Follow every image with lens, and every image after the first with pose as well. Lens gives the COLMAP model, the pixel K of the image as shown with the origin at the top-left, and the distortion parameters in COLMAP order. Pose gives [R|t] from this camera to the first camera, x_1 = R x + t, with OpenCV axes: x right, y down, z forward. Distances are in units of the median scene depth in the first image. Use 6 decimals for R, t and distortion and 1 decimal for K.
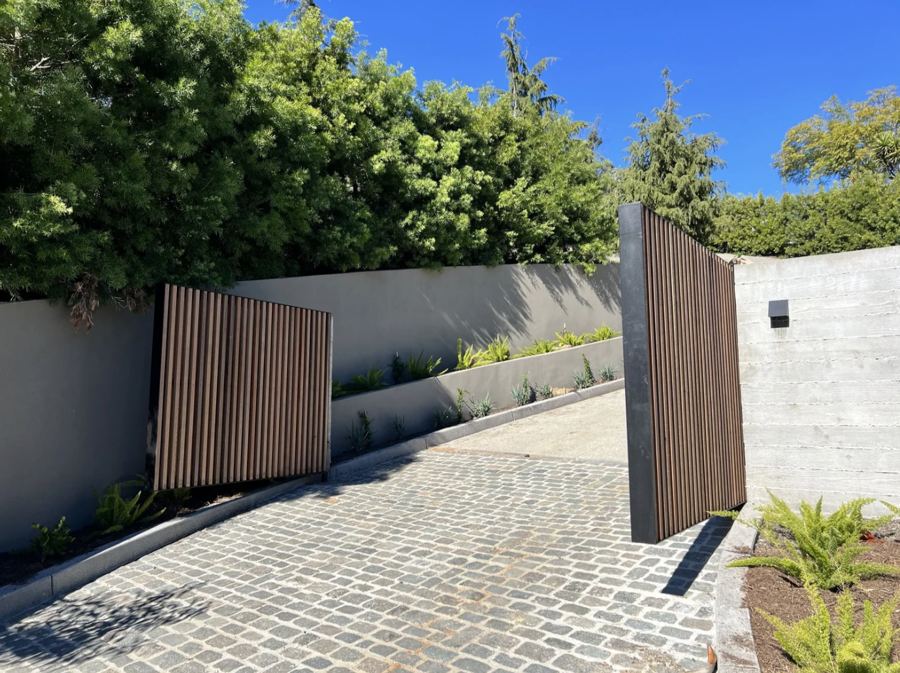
lens RADIAL K [[676.6, 0, 446.2], [0, 676.6, 339.2], [0, 0, 1]] dist [0.010177, -0.009758]
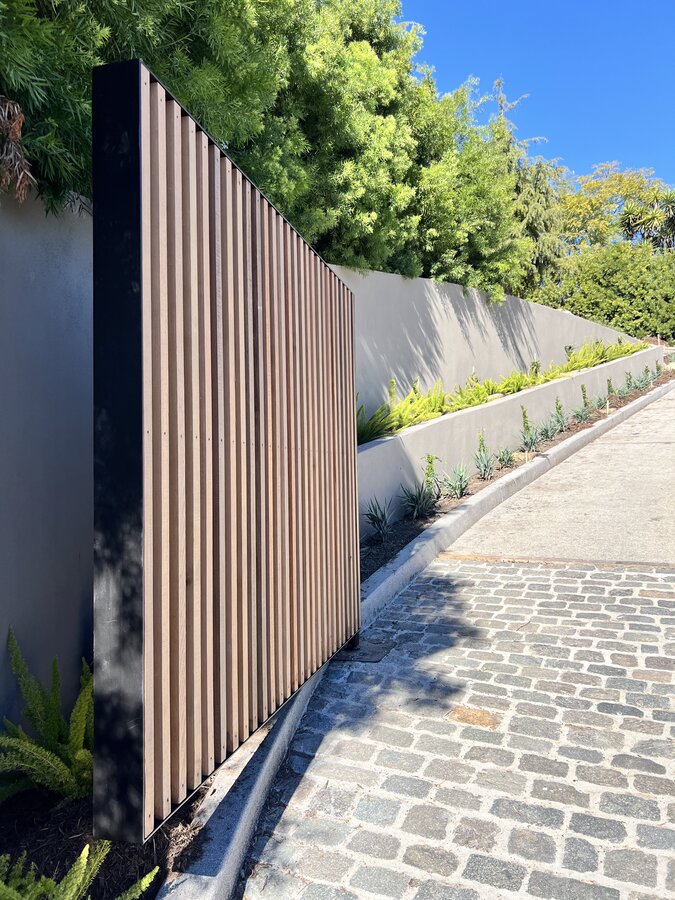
lens RADIAL K [[676.6, 0, 338.0], [0, 676.6, 442.0], [0, 0, 1]] dist [0.010177, -0.009758]
pose [[0.950265, -0.013096, 0.311166, -0.147776], [-0.000677, 0.999026, 0.044115, 0.020213], [-0.311441, -0.042132, 0.949331, 0.247087]]
